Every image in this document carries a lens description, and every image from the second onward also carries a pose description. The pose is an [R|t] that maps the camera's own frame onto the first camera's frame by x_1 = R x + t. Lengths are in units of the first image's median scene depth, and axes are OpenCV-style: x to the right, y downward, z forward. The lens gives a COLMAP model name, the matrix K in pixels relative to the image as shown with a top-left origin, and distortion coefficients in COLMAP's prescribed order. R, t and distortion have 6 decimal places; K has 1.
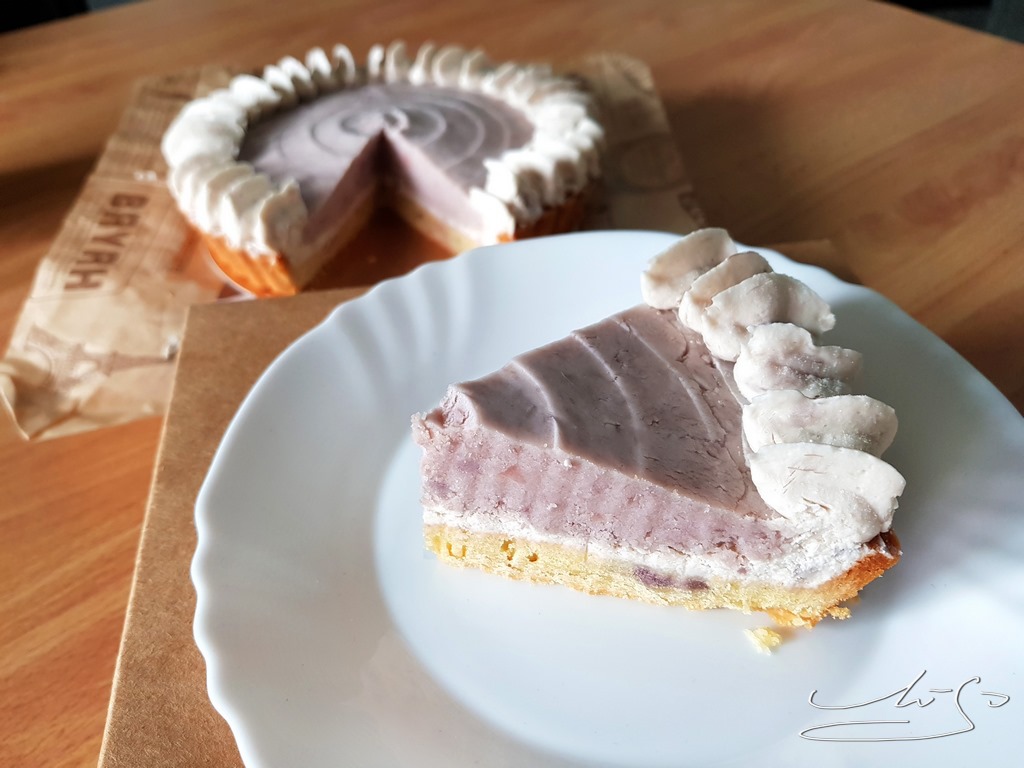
lens RADIAL K [[782.7, 0, 512.0], [0, 782.7, 384.0], [0, 0, 1]] dist [-0.000945, 0.000076]
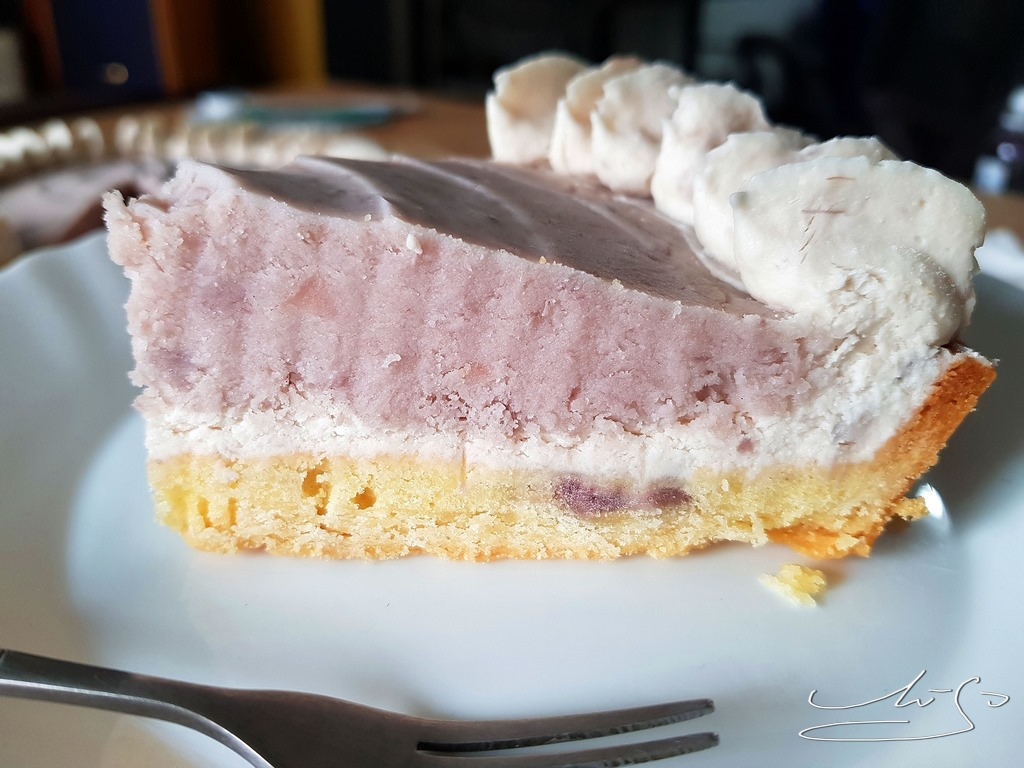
lens RADIAL K [[830.8, 0, 477.1], [0, 830.8, 384.1], [0, 0, 1]] dist [-0.005098, -0.080555]
pose [[0.977854, -0.076774, 0.194698, -0.002714], [0.123298, 0.963033, -0.239509, 0.310358], [-0.169113, 0.258210, 0.951172, 0.457312]]
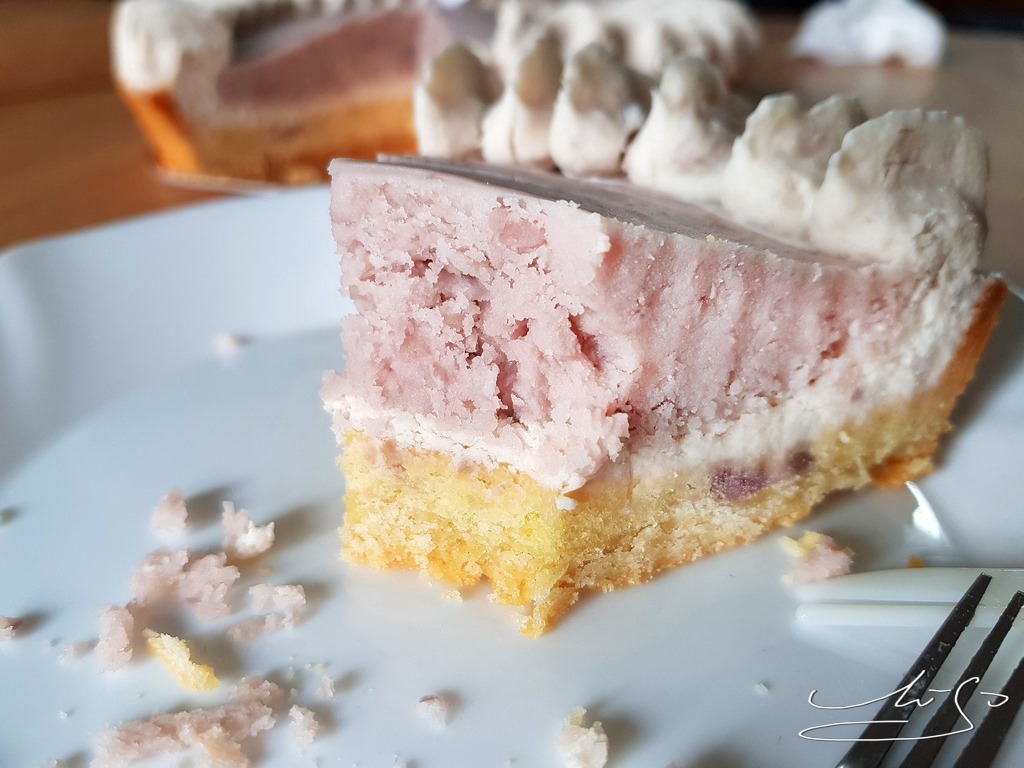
lens RADIAL K [[842.2, 0, 512.0], [0, 842.2, 384.0], [0, 0, 1]] dist [-0.001702, -0.001650]
pose [[0.759096, -0.255607, 0.598697, -0.263586], [0.404236, 0.905971, -0.125742, 0.204733], [-0.510261, 0.337465, 0.791044, 0.629967]]
